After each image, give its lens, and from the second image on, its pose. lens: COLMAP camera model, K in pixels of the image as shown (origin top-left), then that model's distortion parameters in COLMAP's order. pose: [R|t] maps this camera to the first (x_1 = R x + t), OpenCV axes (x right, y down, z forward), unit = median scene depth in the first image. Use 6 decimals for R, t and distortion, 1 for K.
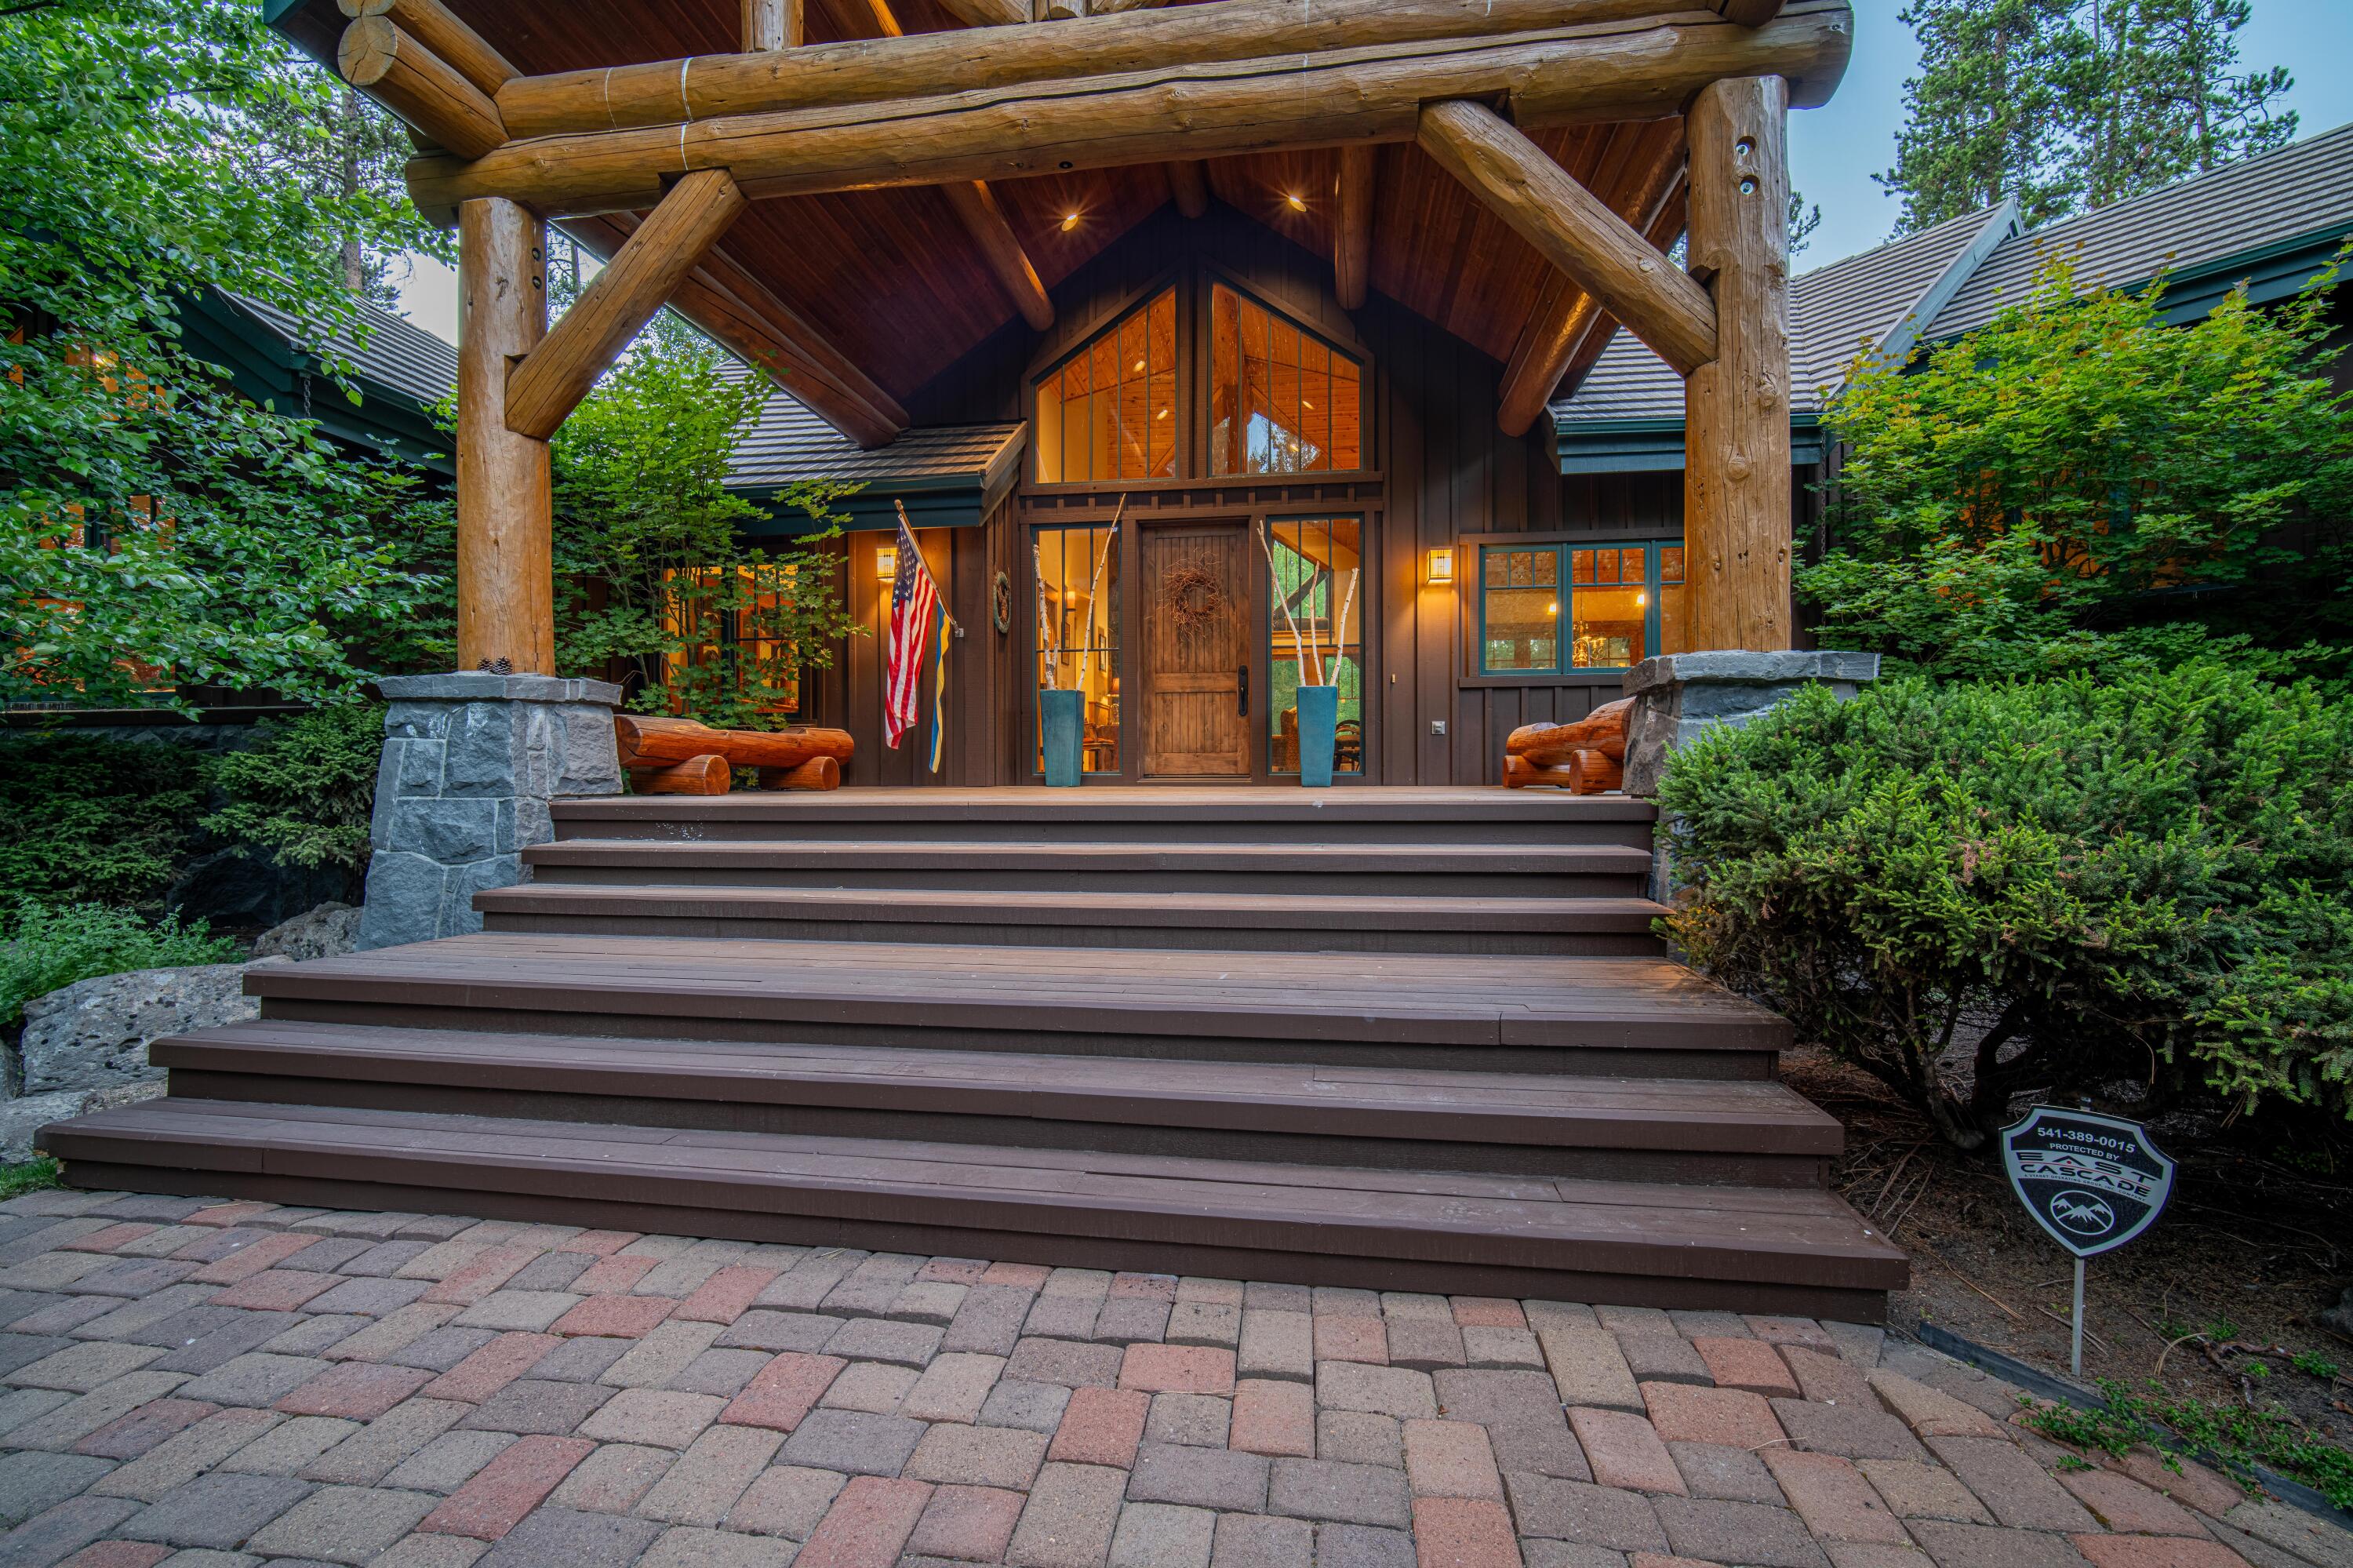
lens RADIAL K [[1031.1, 0, 1169.4], [0, 1031.1, 782.2], [0, 0, 1]] dist [-0.016706, 0.006220]
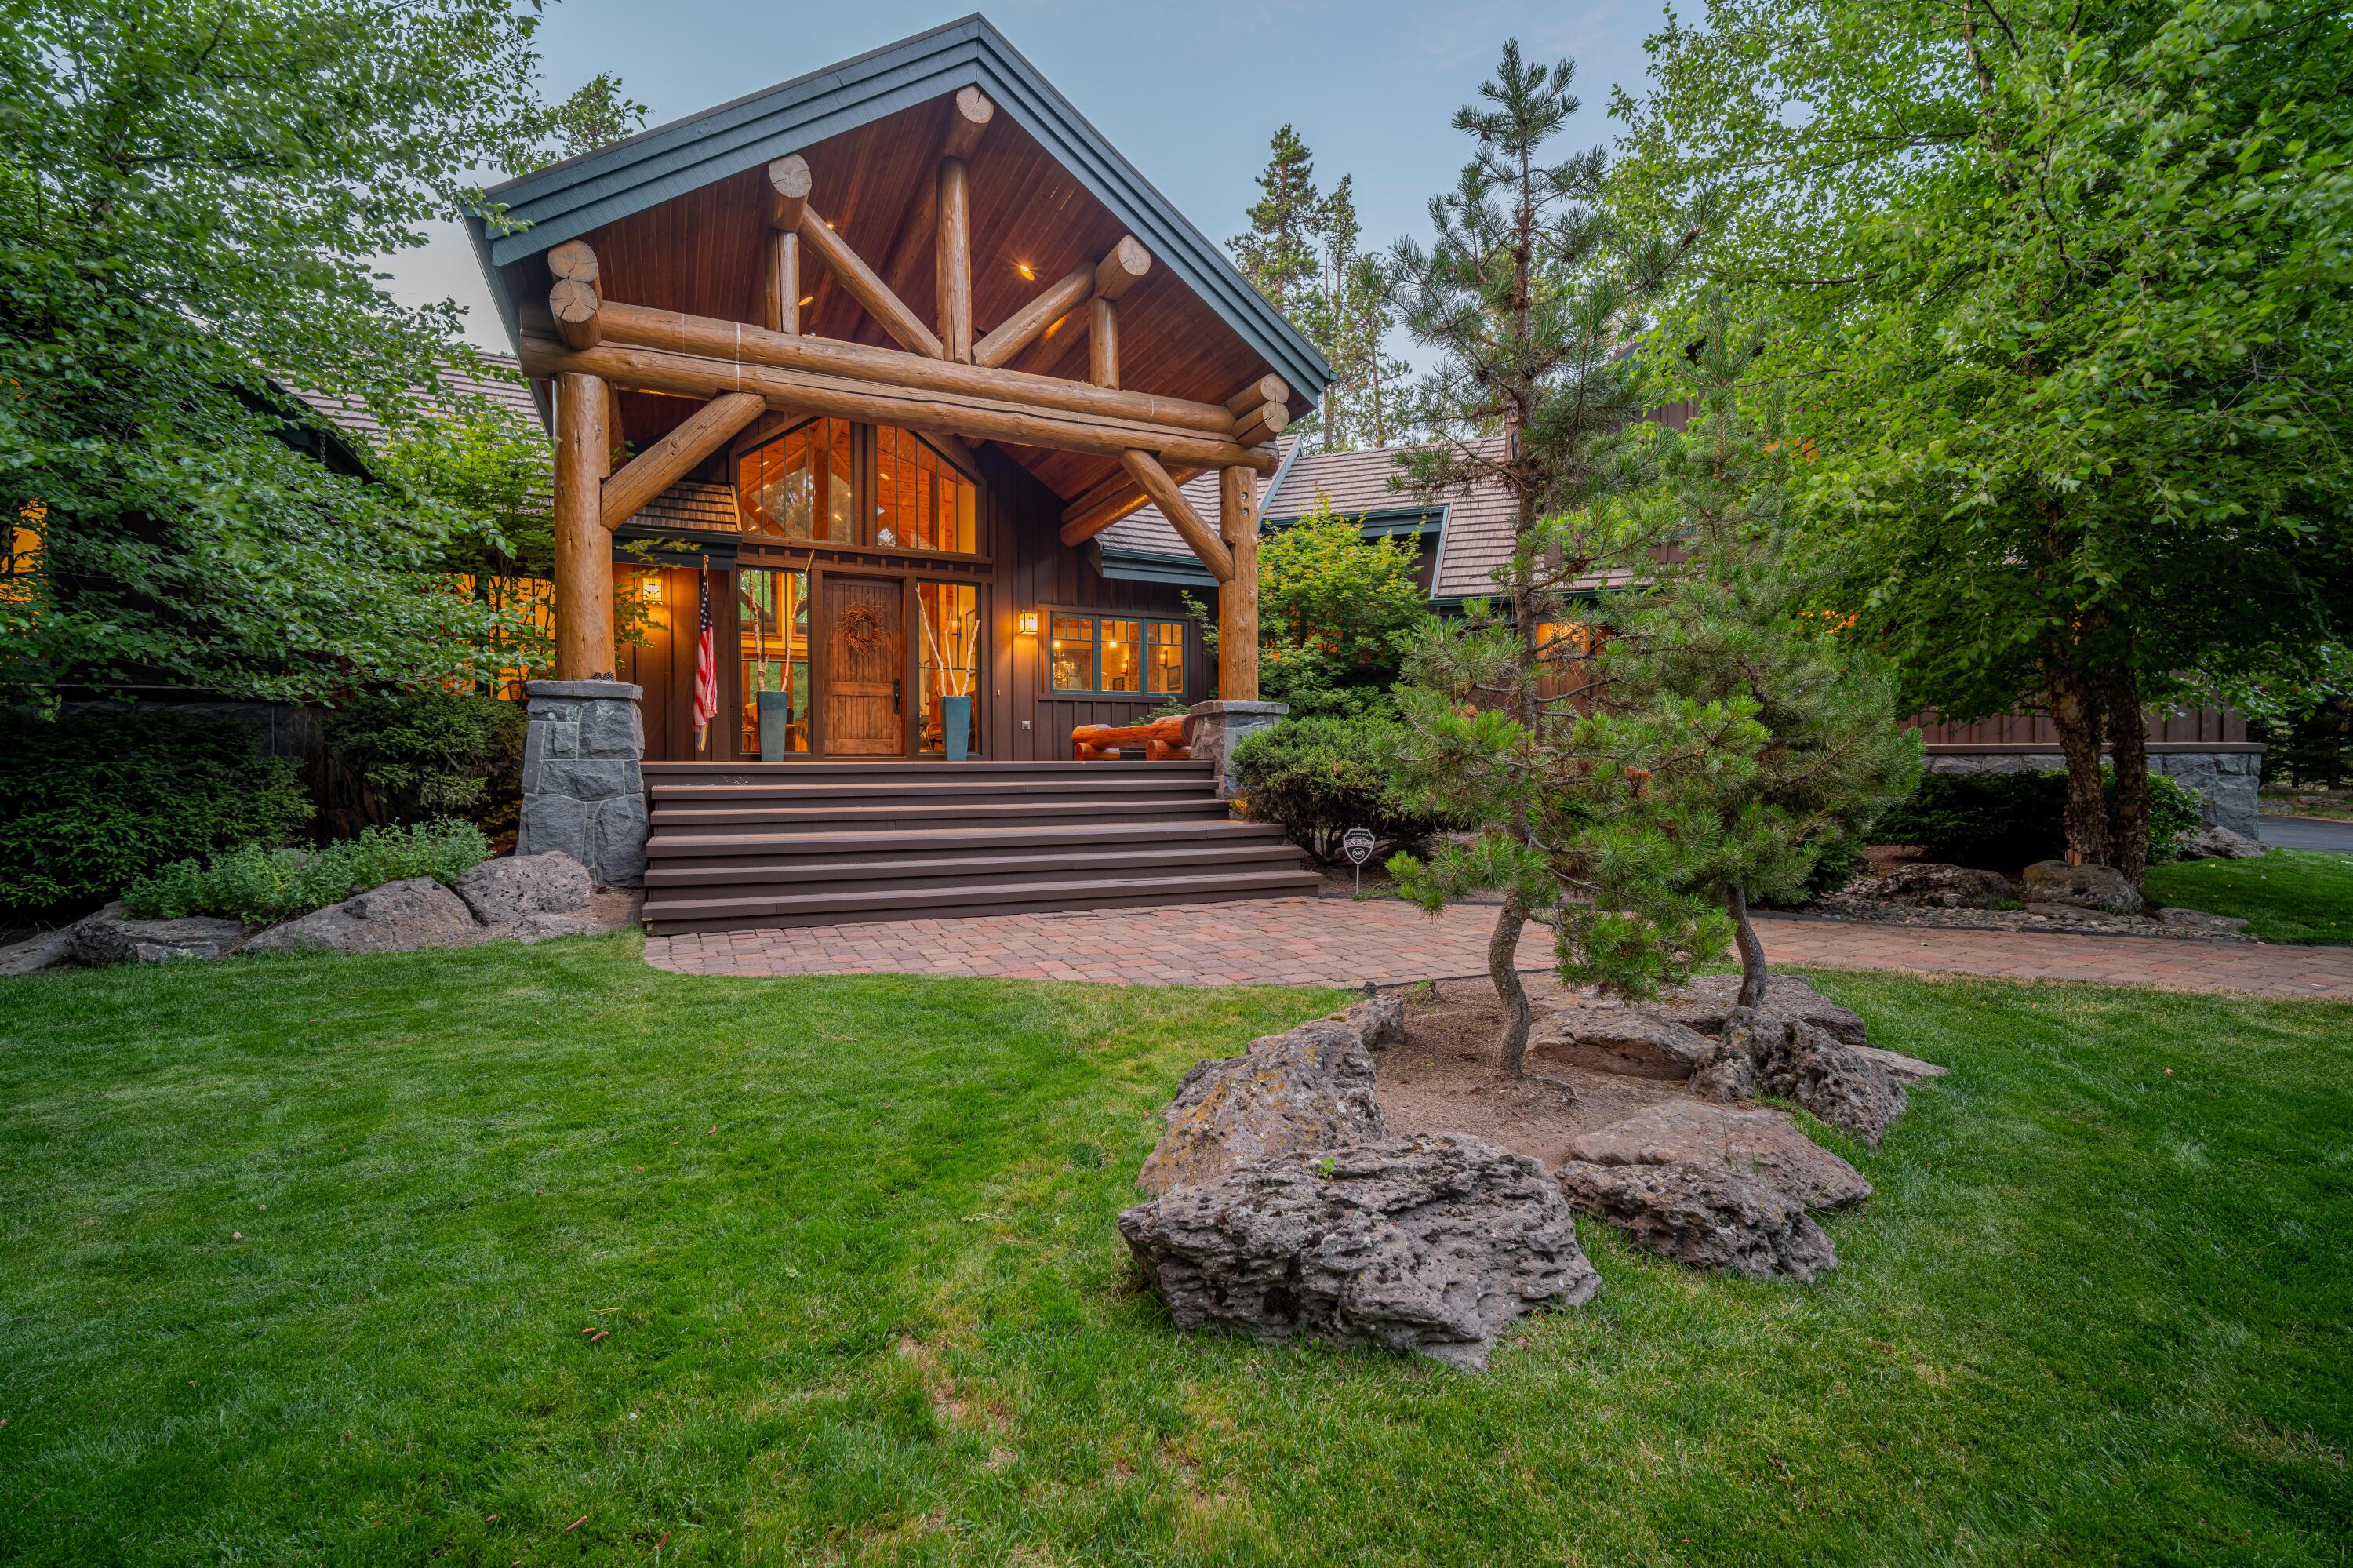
lens RADIAL K [[1031.1, 0, 1169.4], [0, 1031.1, 782.2], [0, 0, 1]] dist [-0.016706, 0.006220]
pose [[0.828577, -0.008747, 0.559807, -0.622322], [0.003865, 0.999943, 0.009904, 0.028180], [-0.559862, -0.006043, 0.828564, -0.608026]]
